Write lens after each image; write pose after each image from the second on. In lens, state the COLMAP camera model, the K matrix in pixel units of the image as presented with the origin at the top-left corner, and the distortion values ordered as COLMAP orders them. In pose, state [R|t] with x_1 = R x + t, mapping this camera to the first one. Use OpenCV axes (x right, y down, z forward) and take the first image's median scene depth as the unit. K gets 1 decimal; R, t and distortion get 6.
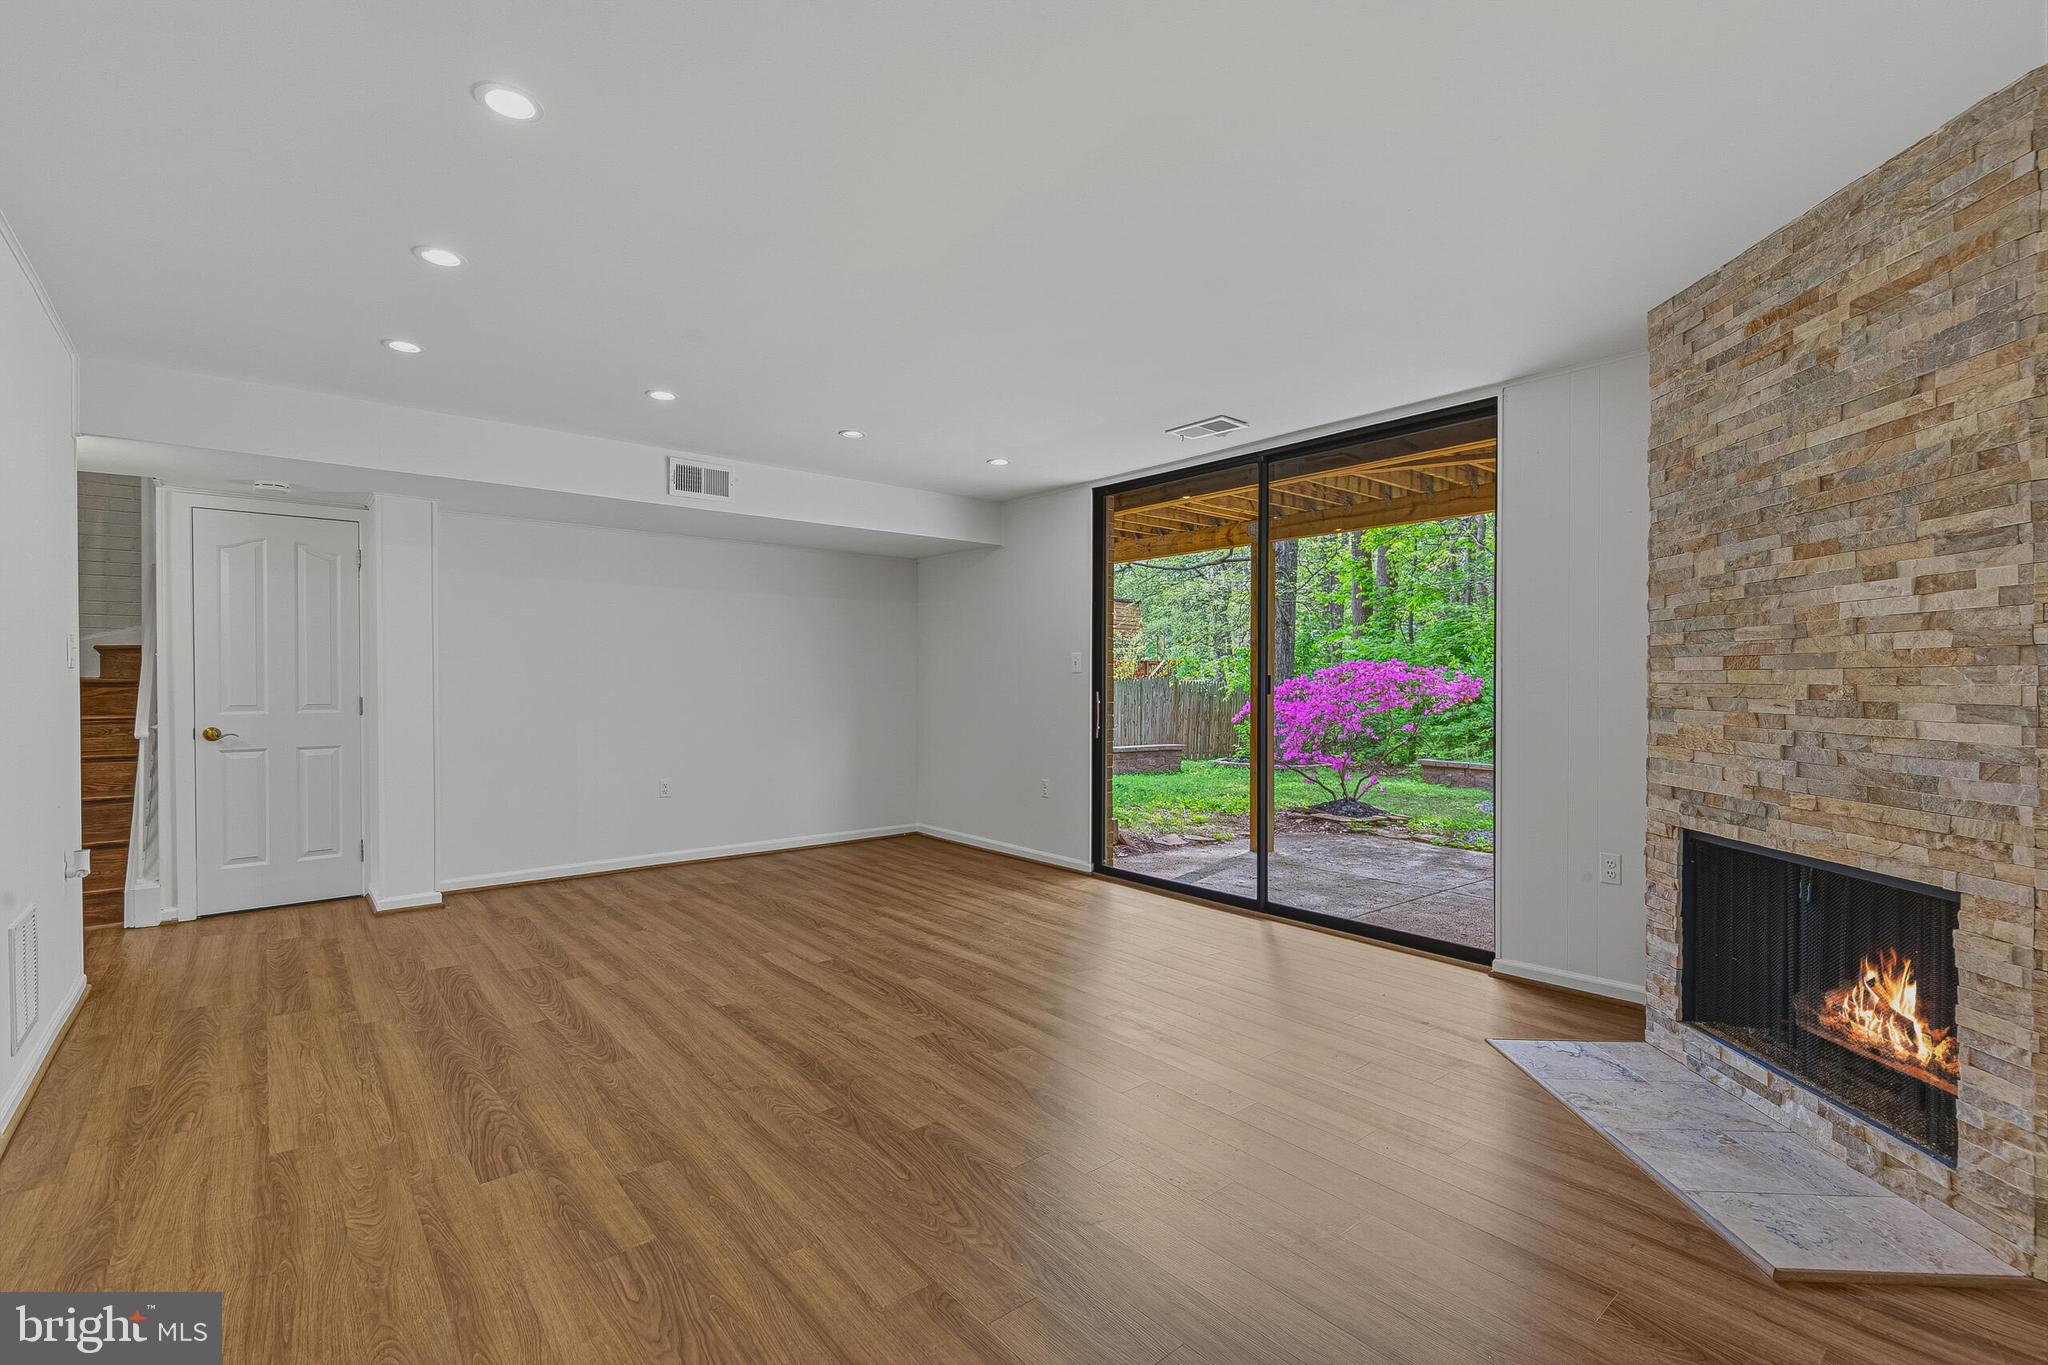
lens RADIAL K [[911.5, 0, 1026.6], [0, 911.5, 684.0], [0, 0, 1]] dist [0.008298, -0.001452]
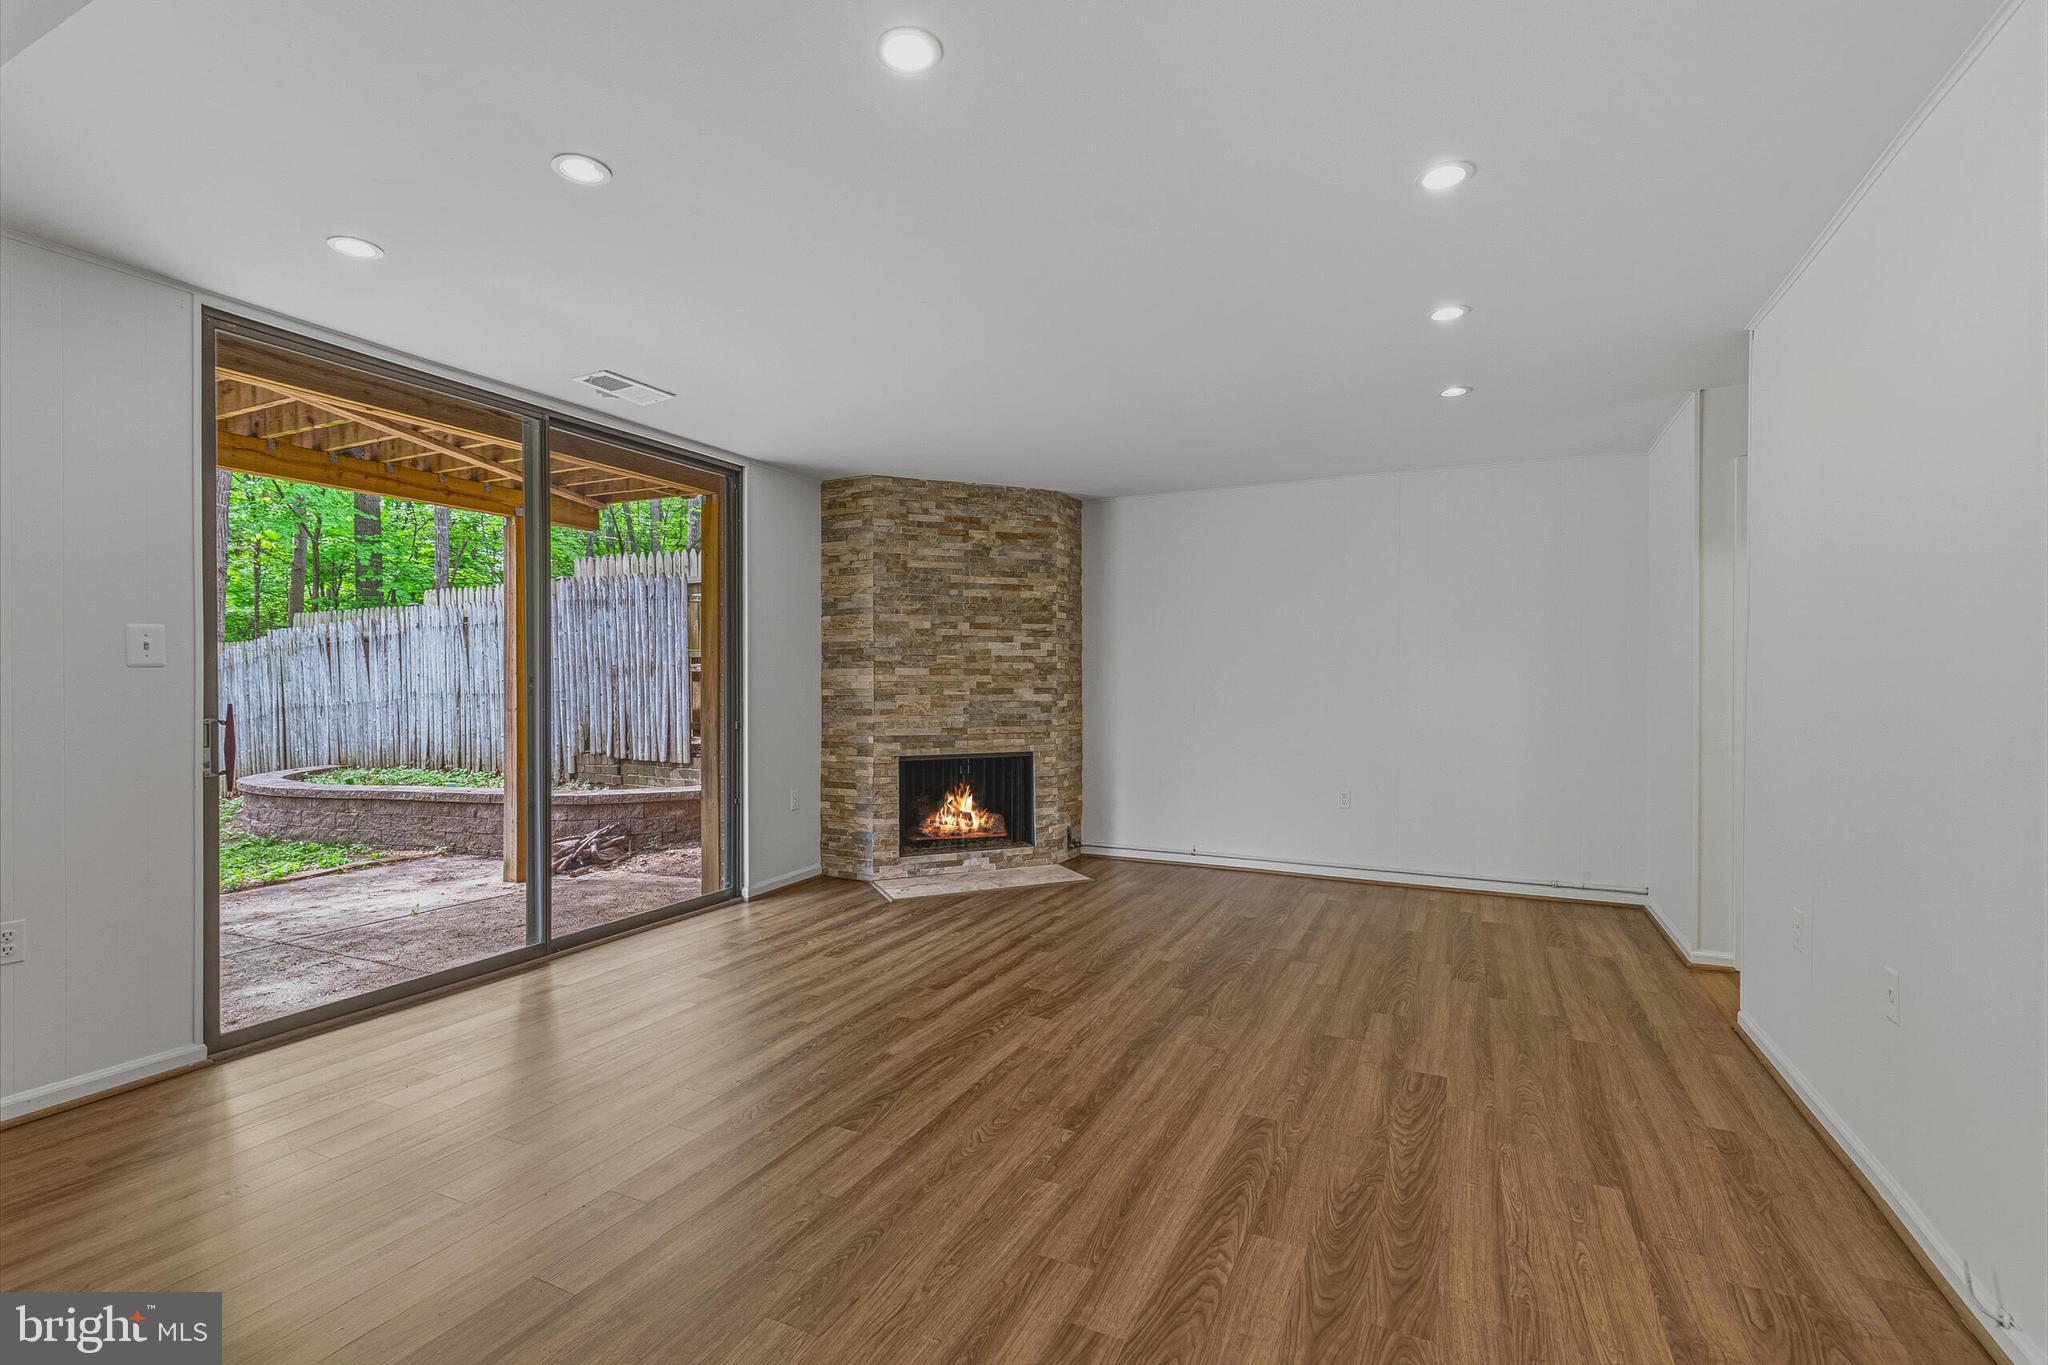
lens RADIAL K [[911.5, 0, 1020.0], [0, 911.5, 686.3], [0, 0, 1]] dist [0.008298, -0.001452]
pose [[-0.406909, -0.008901, 0.913426, -1.247990], [0.003402, 0.999931, 0.011259, -0.012493], [-0.913463, 0.007689, -0.406850, 1.696504]]
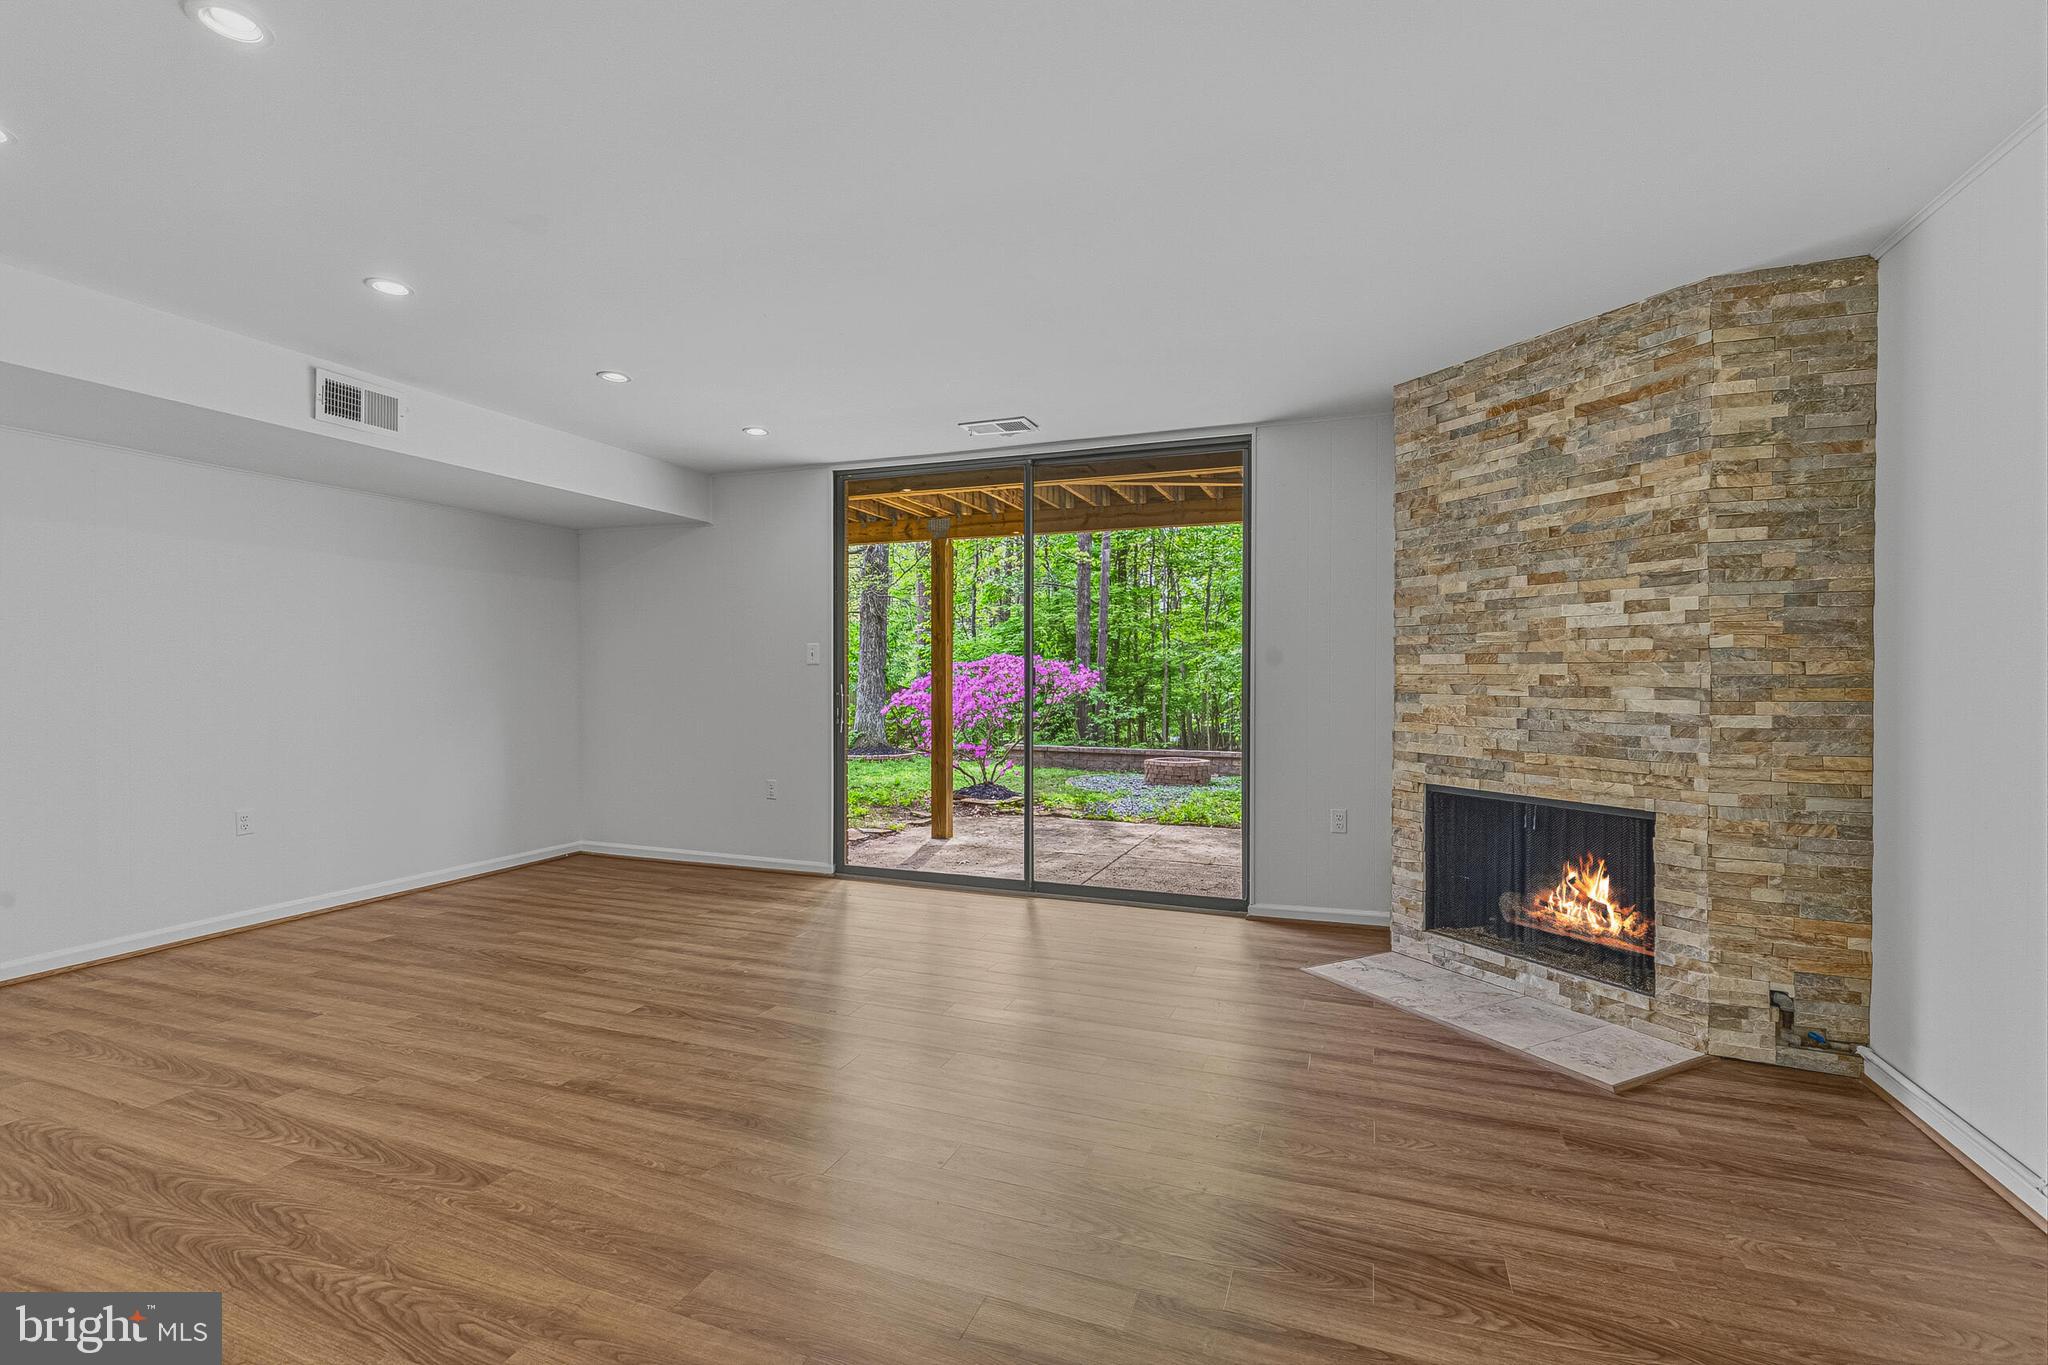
lens RADIAL K [[911.5, 0, 1024.5], [0, 911.5, 683.8], [0, 0, 1]] dist [0.008298, -0.001452]
pose [[0.873538, -0.006084, 0.486718, -0.467616], [0.002571, 0.999966, 0.007884, 0.001436], [-0.486749, -0.005636, 0.873524, 0.148115]]
